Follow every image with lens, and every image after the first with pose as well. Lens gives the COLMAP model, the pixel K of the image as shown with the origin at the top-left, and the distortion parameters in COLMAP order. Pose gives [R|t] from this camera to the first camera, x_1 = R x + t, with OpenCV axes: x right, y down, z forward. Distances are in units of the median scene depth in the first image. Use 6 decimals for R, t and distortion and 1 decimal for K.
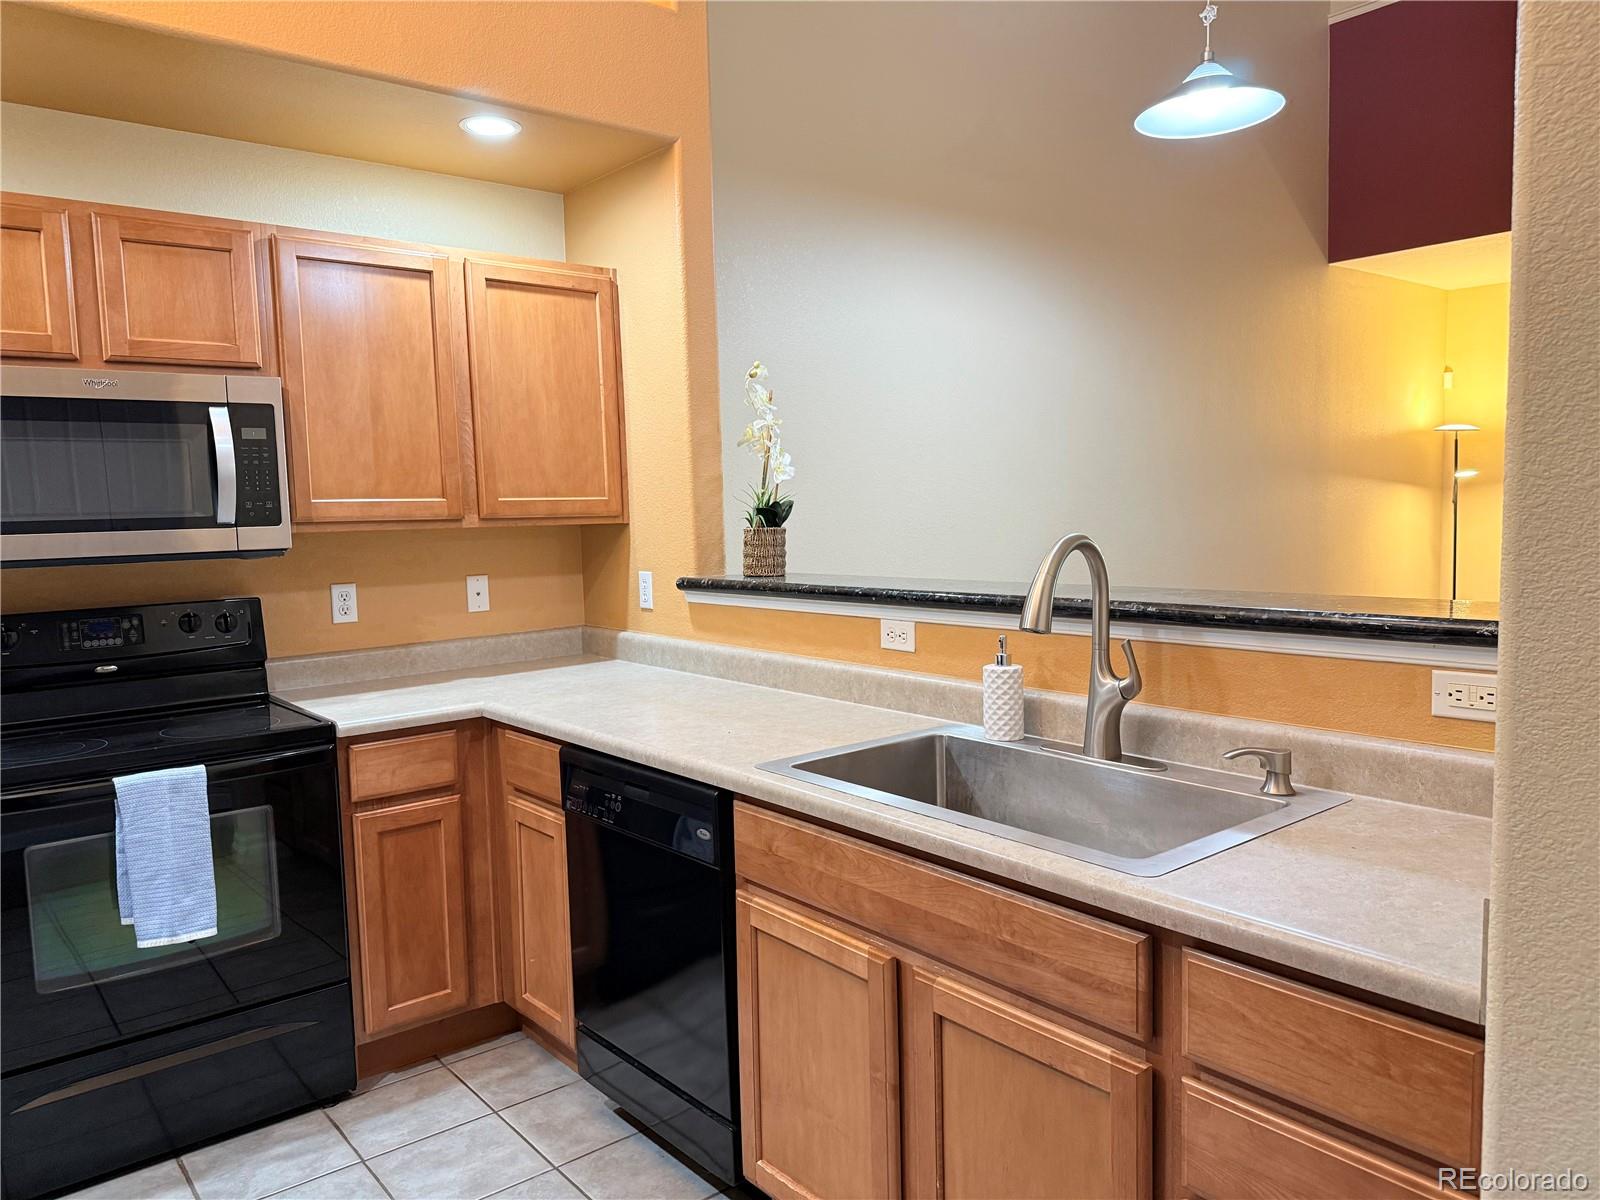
lens RADIAL K [[1127.2, 0, 806.5], [0, 1127.2, 602.8], [0, 0, 1]] dist [0.082988, -0.096629]
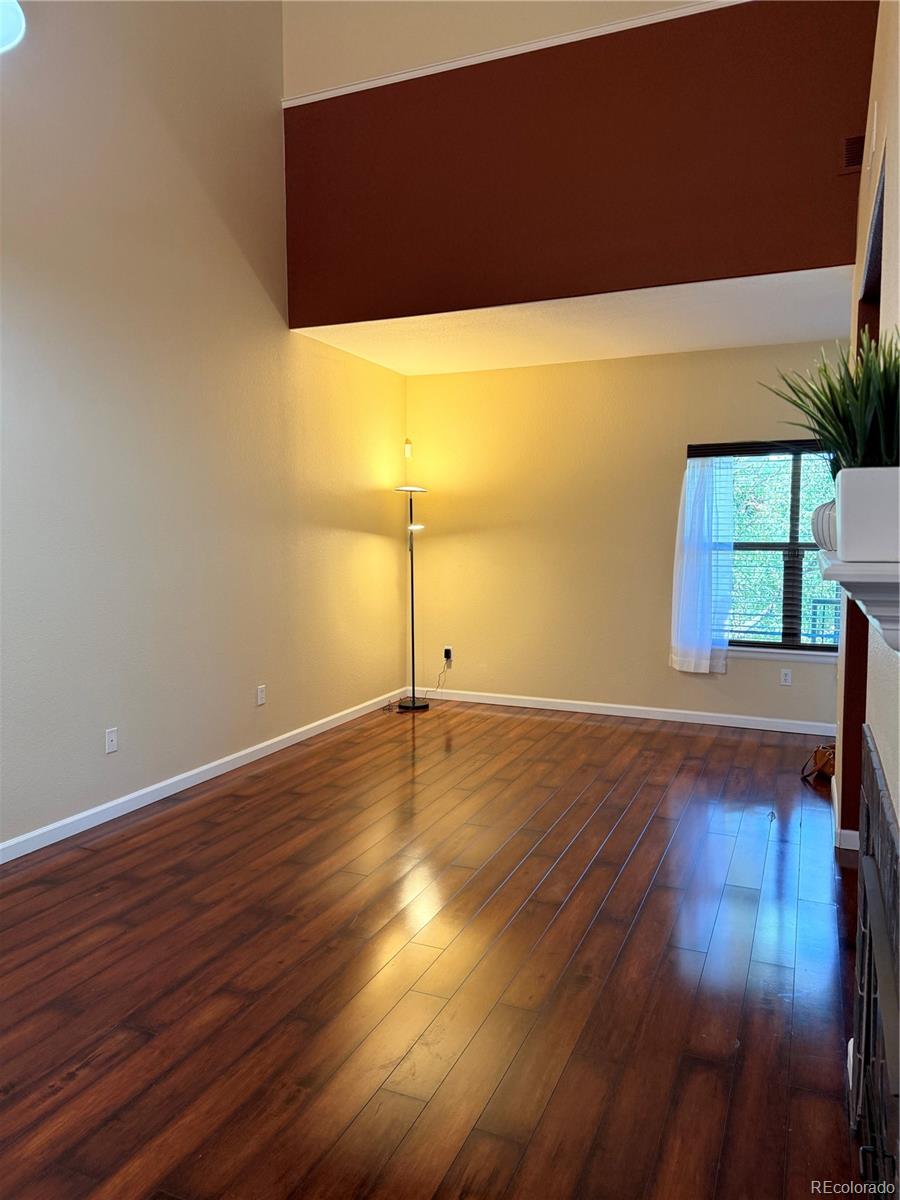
lens RADIAL K [[845.4, 0, 451.1], [0, 845.4, 596.3], [0, 0, 1]] dist [0.082988, -0.096629]
pose [[0.888893, -0.004246, 0.458094, 1.138926], [0.014398, 0.999722, -0.018672, -0.129349], [-0.457888, 0.023193, 0.888707, 1.106863]]
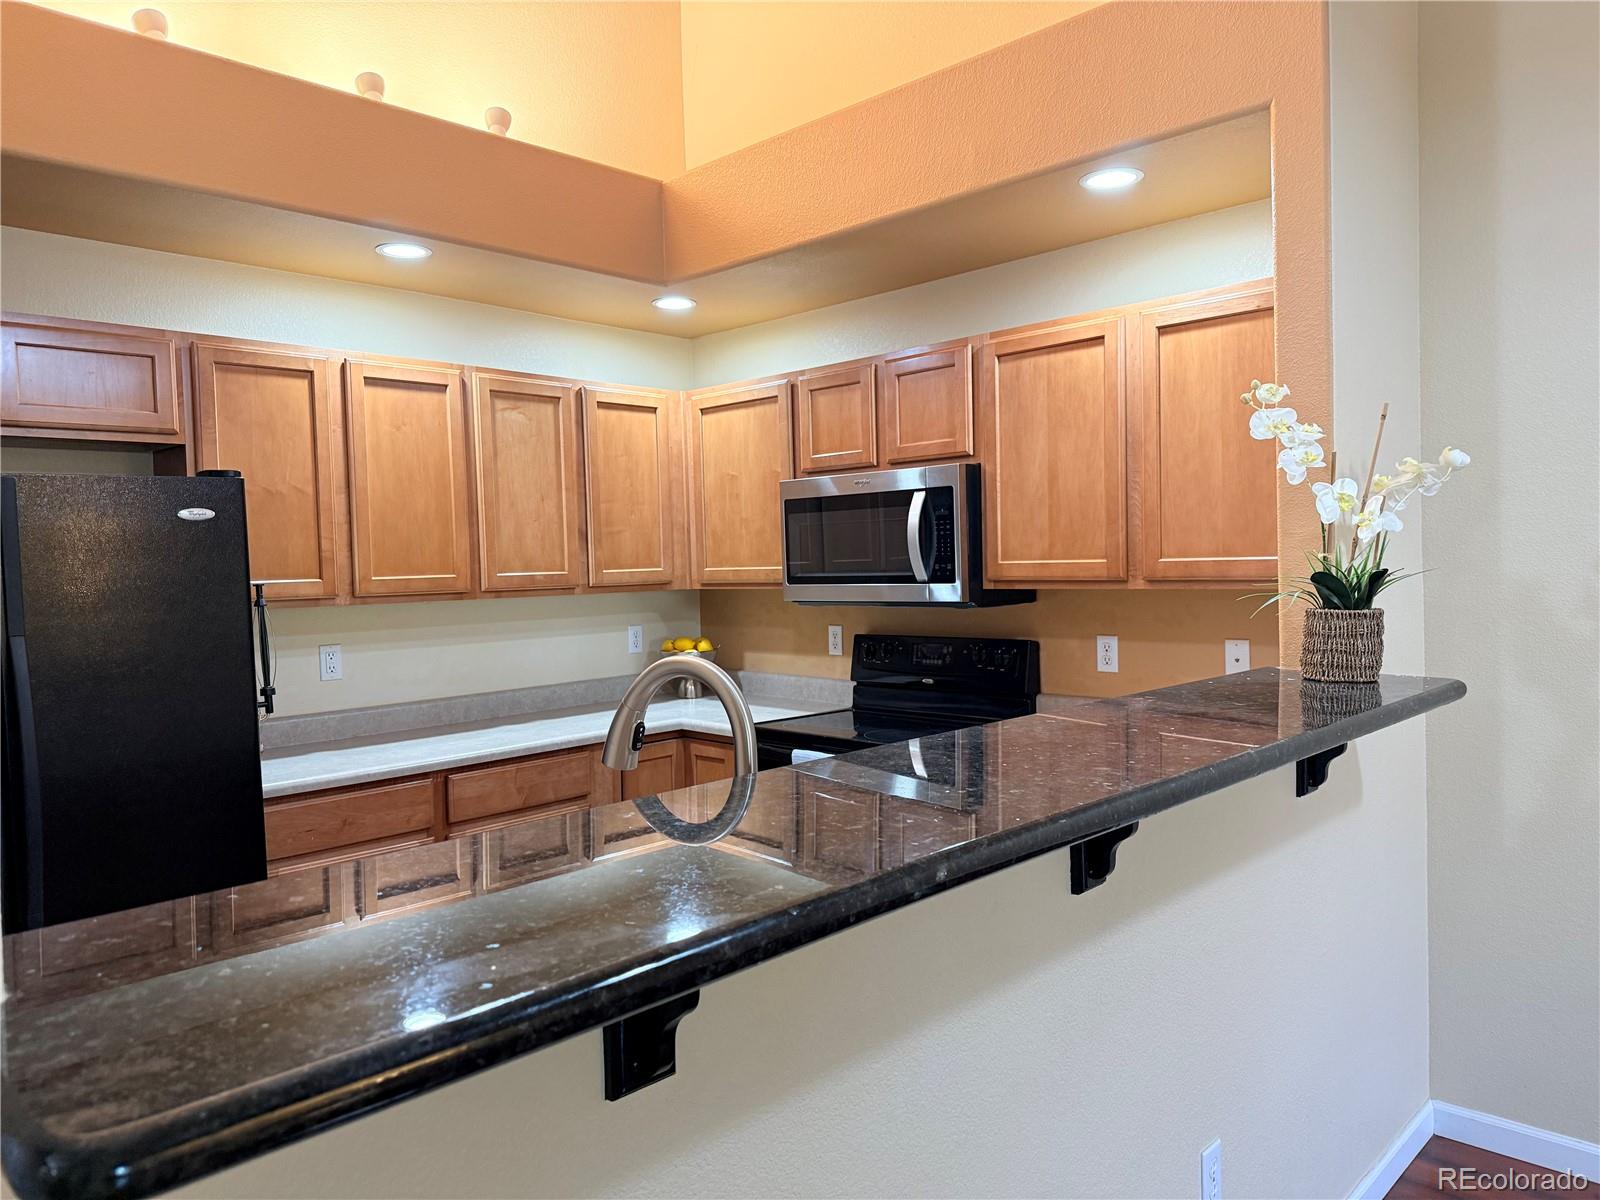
lens RADIAL K [[1127.2, 0, 799.7], [0, 1127.2, 593.0], [0, 0, 1]] dist [0.082988, -0.096629]
pose [[0.098182, 0.053202, -0.993745, 0.707461], [-0.064310, 0.996822, 0.047013, -0.100392], [0.993088, 0.059292, 0.101291, 0.691945]]
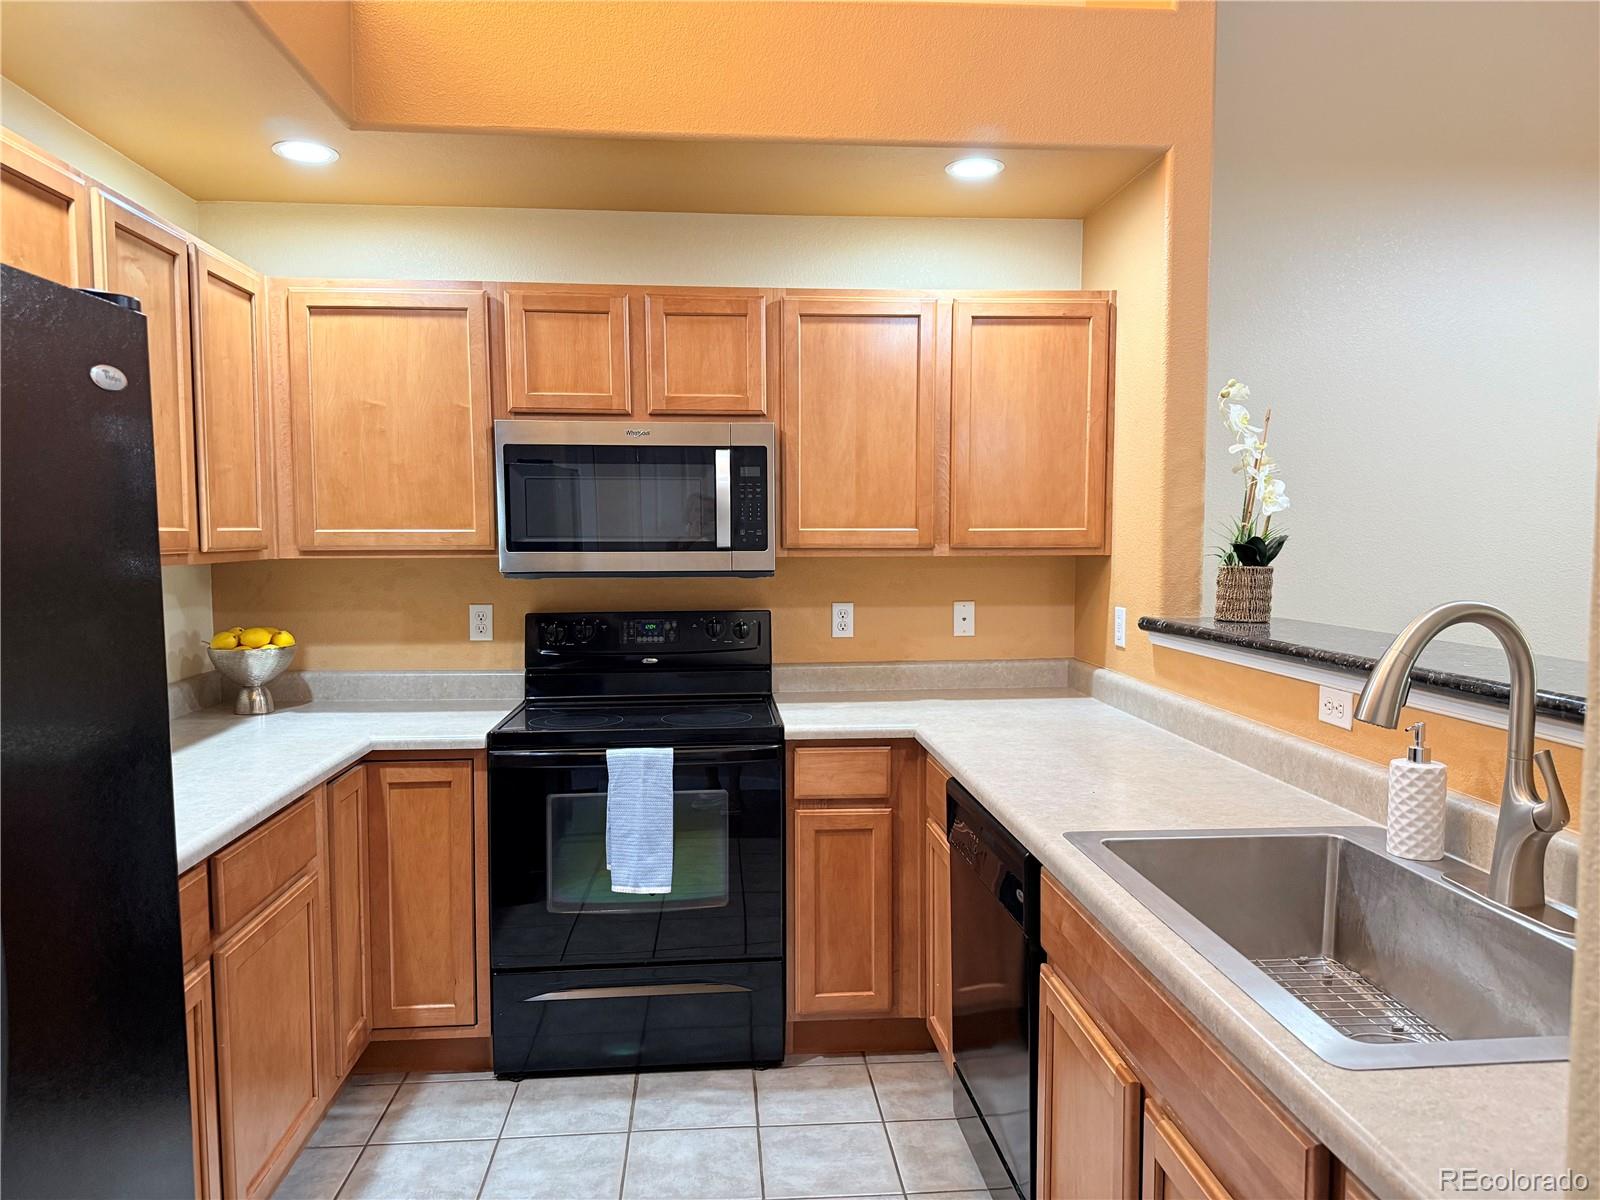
lens RADIAL K [[1127.2, 0, 807.2], [0, 1127.2, 598.9], [0, 0, 1]] dist [0.082988, -0.096629]
pose [[0.821912, 0.057627, -0.566692, 0.214801], [-0.067827, 0.997692, 0.003082, -0.024233], [0.565562, 0.035904, 0.823924, 0.085817]]
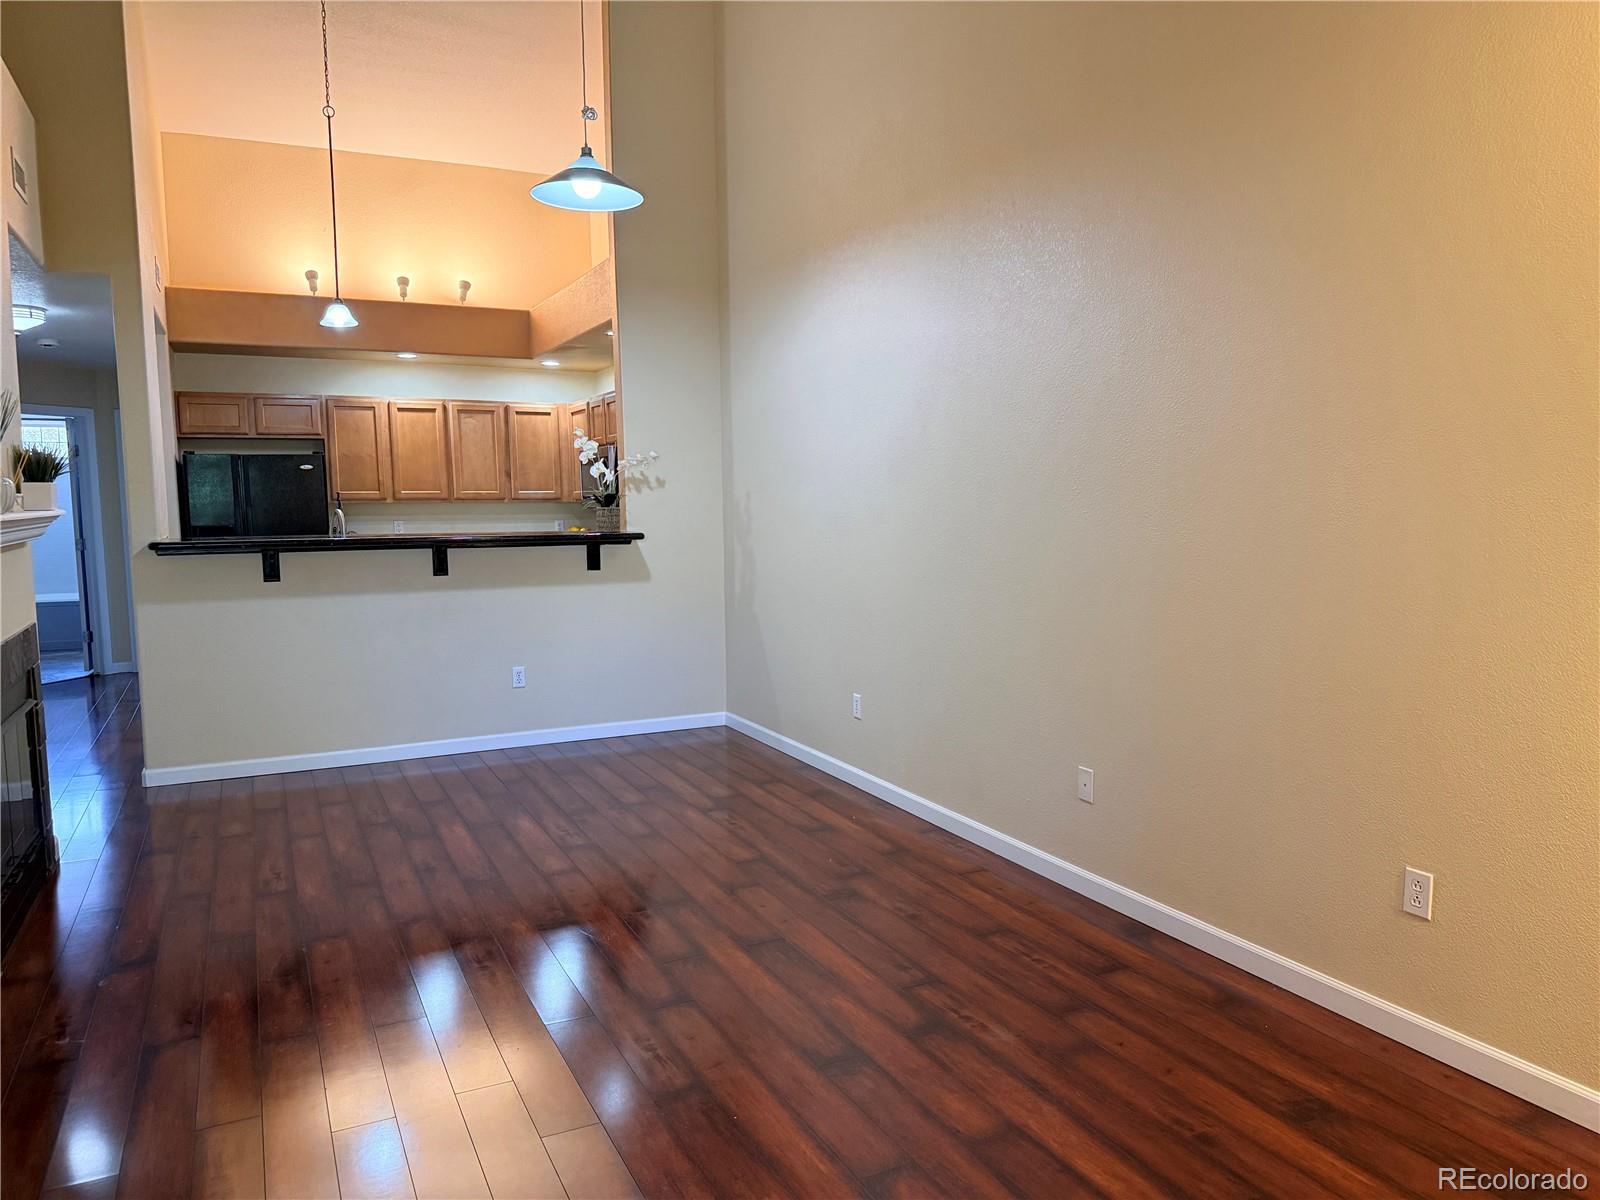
lens RADIAL K [[1127.2, 0, 804.8], [0, 1127.2, 602.6], [0, 0, 1]] dist [0.082988, -0.096629]
pose [[-0.232607, 0.120873, -0.965030, 2.067775], [-0.071336, 0.987454, 0.140876, -0.234463], [0.969951, 0.101611, -0.221066, 2.039469]]
